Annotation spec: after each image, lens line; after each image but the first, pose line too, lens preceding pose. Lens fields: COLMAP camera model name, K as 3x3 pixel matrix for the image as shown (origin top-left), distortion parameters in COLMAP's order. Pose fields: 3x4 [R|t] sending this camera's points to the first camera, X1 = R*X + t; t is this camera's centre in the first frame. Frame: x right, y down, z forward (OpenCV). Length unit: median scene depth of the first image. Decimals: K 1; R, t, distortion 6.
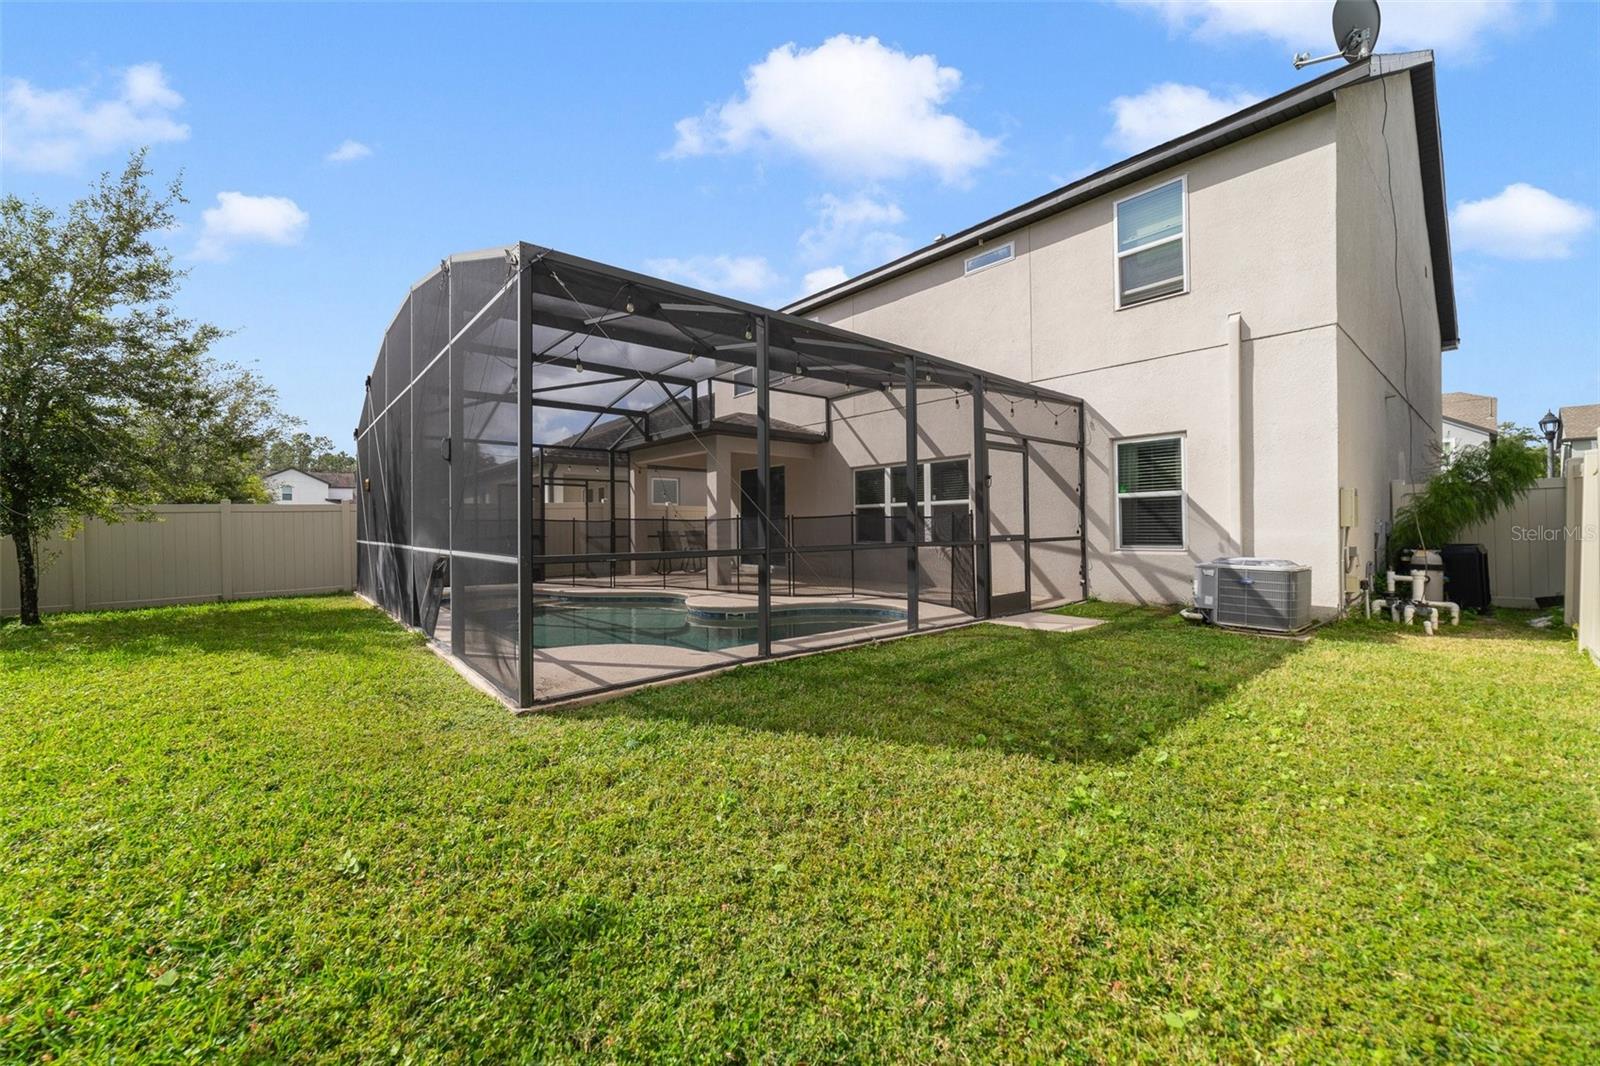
lens RADIAL K [[619.7, 0, 804.2], [0, 619.7, 527.6], [0, 0, 1]] dist [-0.003382, -0.000276]
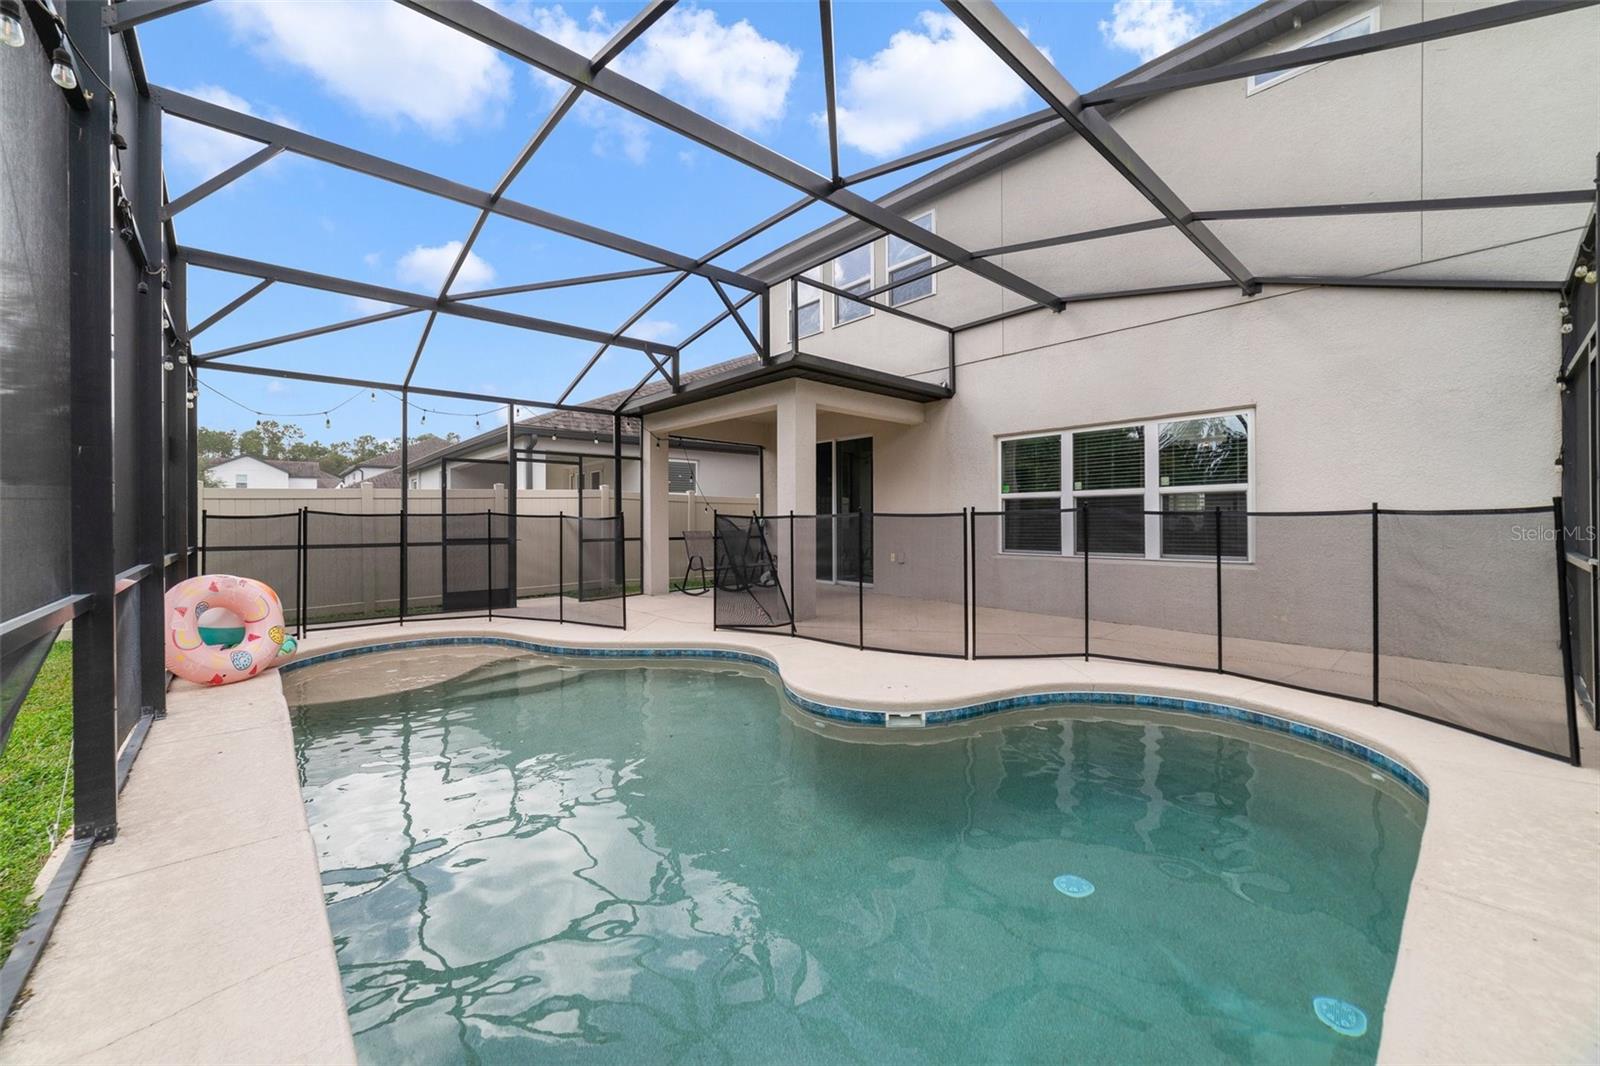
lens RADIAL K [[619.7, 0, 799.4], [0, 619.7, 528.8], [0, 0, 1]] dist [-0.003382, -0.000276]
pose [[0.999890, 0.004885, 0.013975, -0.128071], [-0.005030, 0.999933, 0.010389, -0.005193], [-0.013924, -0.010458, 0.999848, 0.337243]]
